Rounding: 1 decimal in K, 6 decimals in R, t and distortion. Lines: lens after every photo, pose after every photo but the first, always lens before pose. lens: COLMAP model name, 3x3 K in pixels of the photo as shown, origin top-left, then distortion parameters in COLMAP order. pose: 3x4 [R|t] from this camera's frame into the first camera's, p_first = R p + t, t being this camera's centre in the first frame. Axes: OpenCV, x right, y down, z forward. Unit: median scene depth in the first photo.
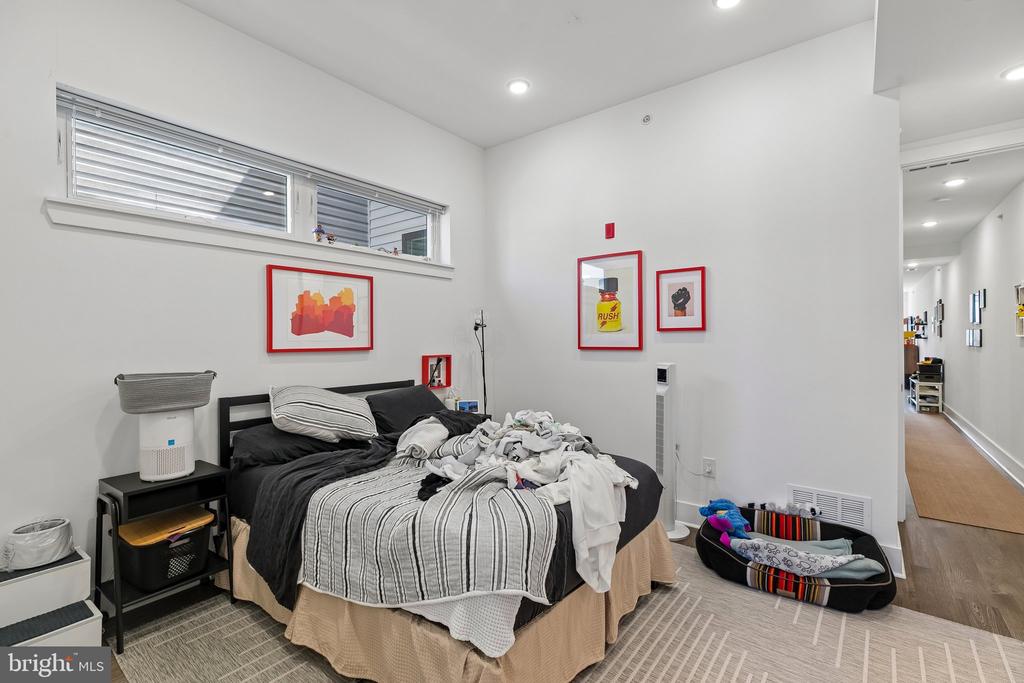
lens RADIAL K [[463.3, 0, 510.2], [0, 463.3, 341.3], [0, 0, 1]] dist [-0.001420, 0.000139]
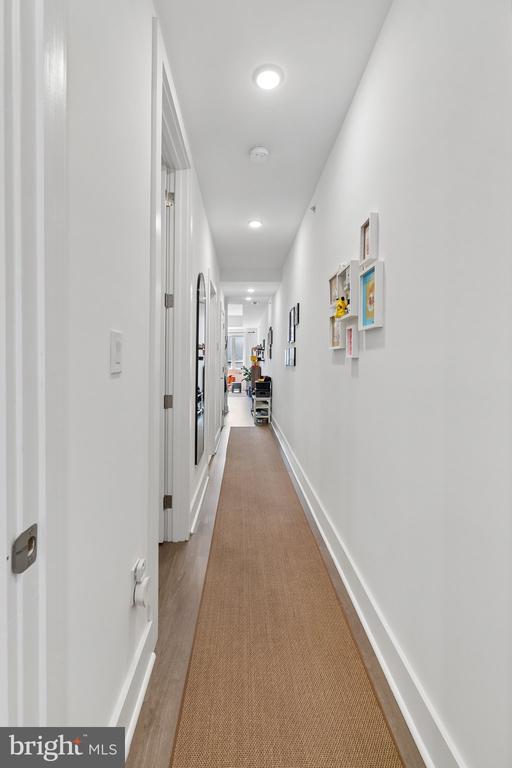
lens RADIAL K [[347.5, 0, 255.2], [0, 347.5, 373.3], [0, 0, 1]] dist [-0.001420, 0.000139]
pose [[0.776194, -0.004283, 0.630479, 0.342200], [-0.012570, 0.999673, 0.022266, 0.008407], [-0.630369, -0.025208, 0.775887, 0.337063]]
